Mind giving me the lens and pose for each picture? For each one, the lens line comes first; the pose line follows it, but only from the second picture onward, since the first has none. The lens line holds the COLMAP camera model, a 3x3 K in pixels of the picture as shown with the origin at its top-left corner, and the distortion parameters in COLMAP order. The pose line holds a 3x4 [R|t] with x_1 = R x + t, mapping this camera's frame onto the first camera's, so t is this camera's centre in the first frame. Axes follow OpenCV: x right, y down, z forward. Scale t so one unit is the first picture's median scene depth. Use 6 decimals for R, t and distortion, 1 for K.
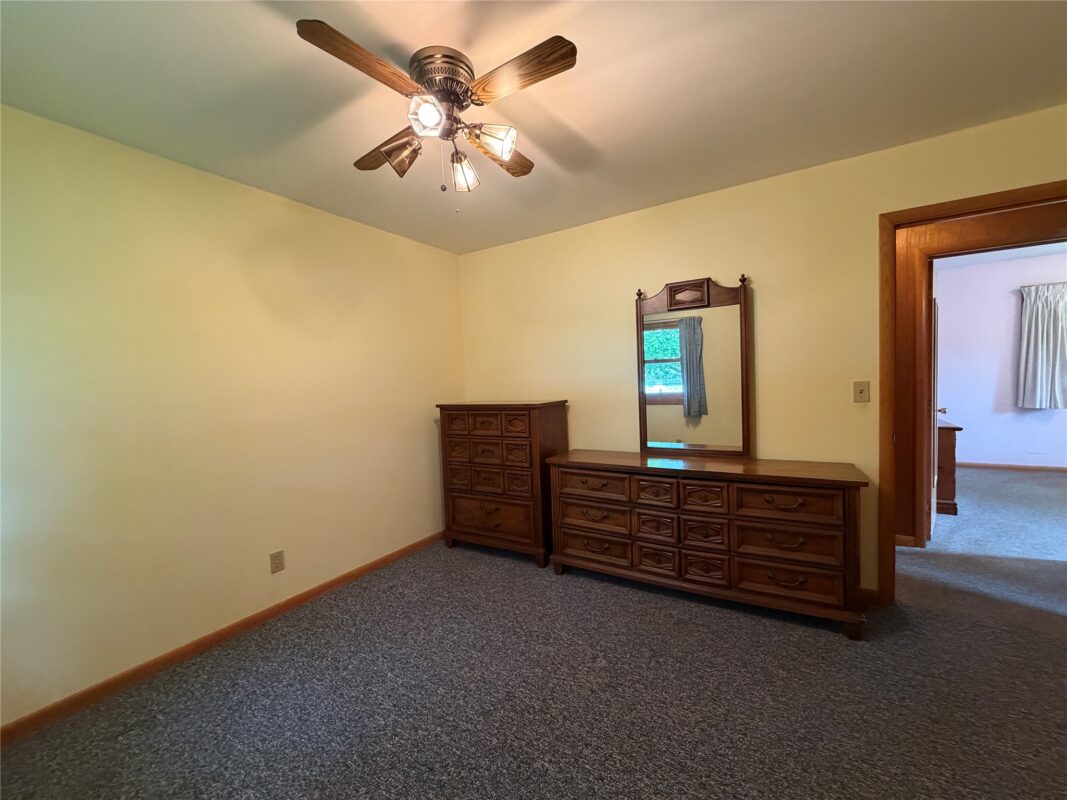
lens RADIAL K [[428.5, 0, 532.0], [0, 428.5, 396.8], [0, 0, 1]] dist [0.014715, -0.000013]
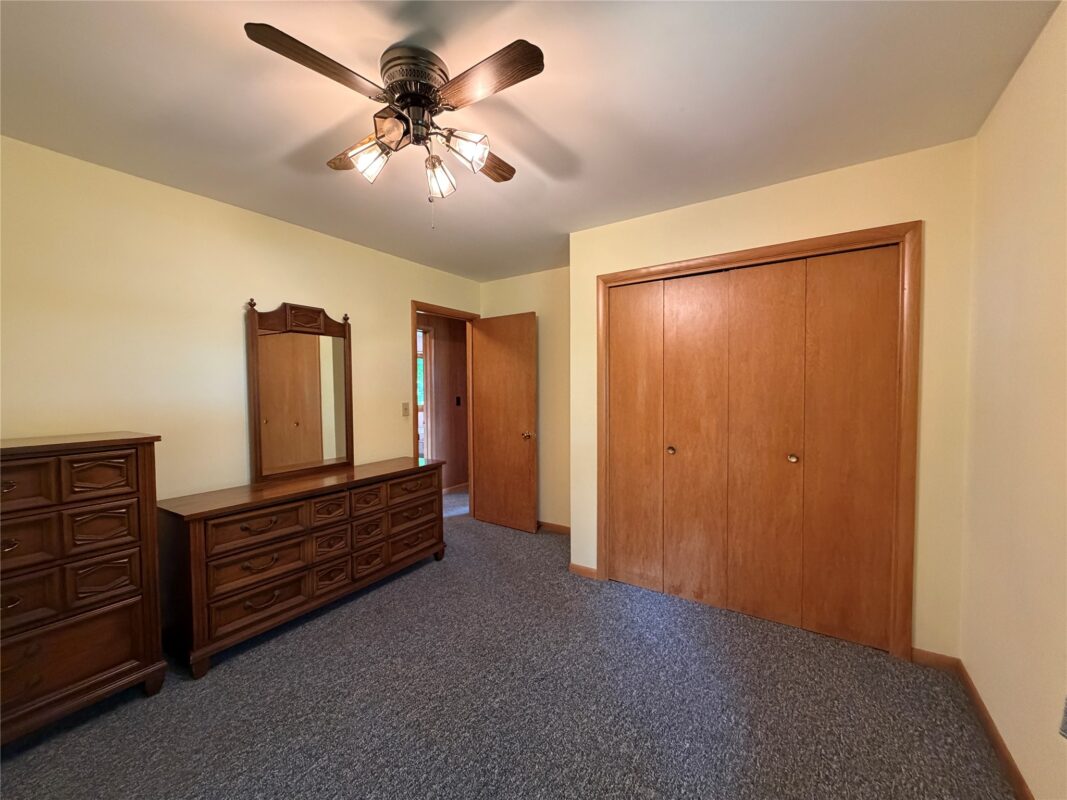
lens RADIAL K [[424.0, 0, 531.9], [0, 424.0, 401.5], [0, 0, 1]] dist [0.000281, -0.000150]
pose [[0.030177, 0.012818, 0.999462, -0.701955], [0.049370, 0.998678, -0.014299, 0.003171], [-0.998325, 0.049775, 0.029504, 0.477372]]
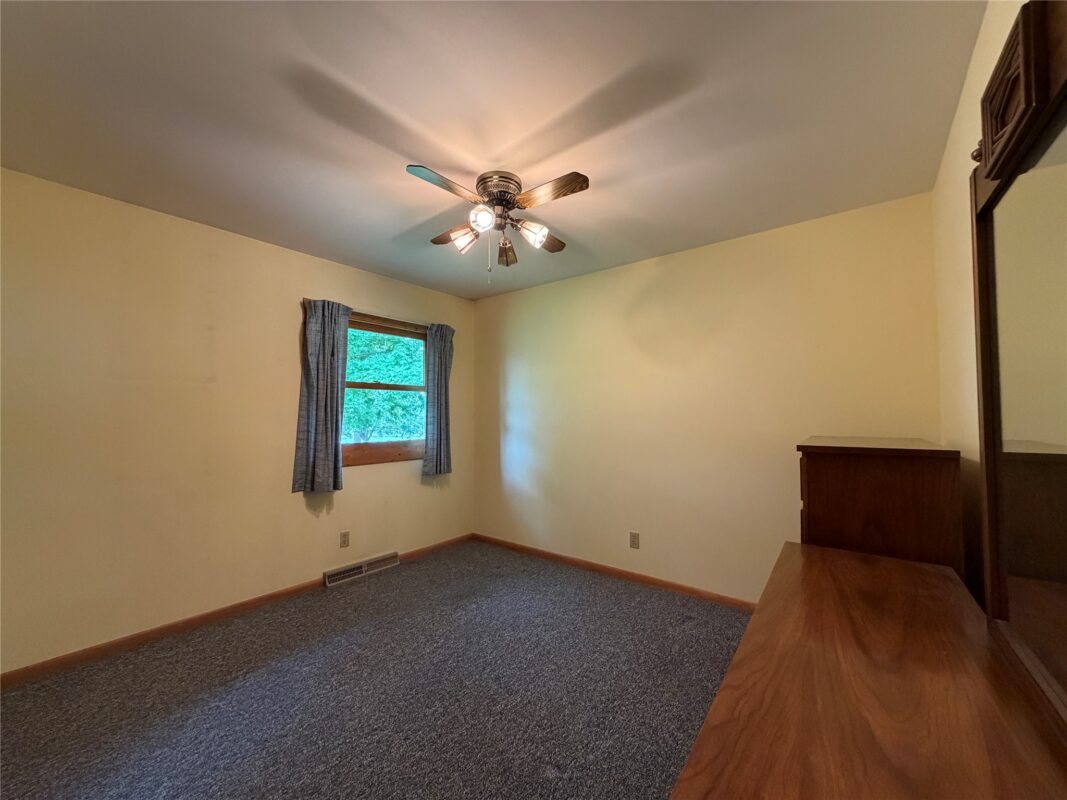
lens RADIAL K [[424.0, 0, 531.9], [0, 424.0, 401.5], [0, 0, 1]] dist [0.000281, -0.000150]
pose [[-0.100065, 0.008266, -0.994947, 0.719075], [-0.036489, 0.999262, 0.011972, -0.043764], [0.994312, 0.037503, -0.099690, 0.800981]]
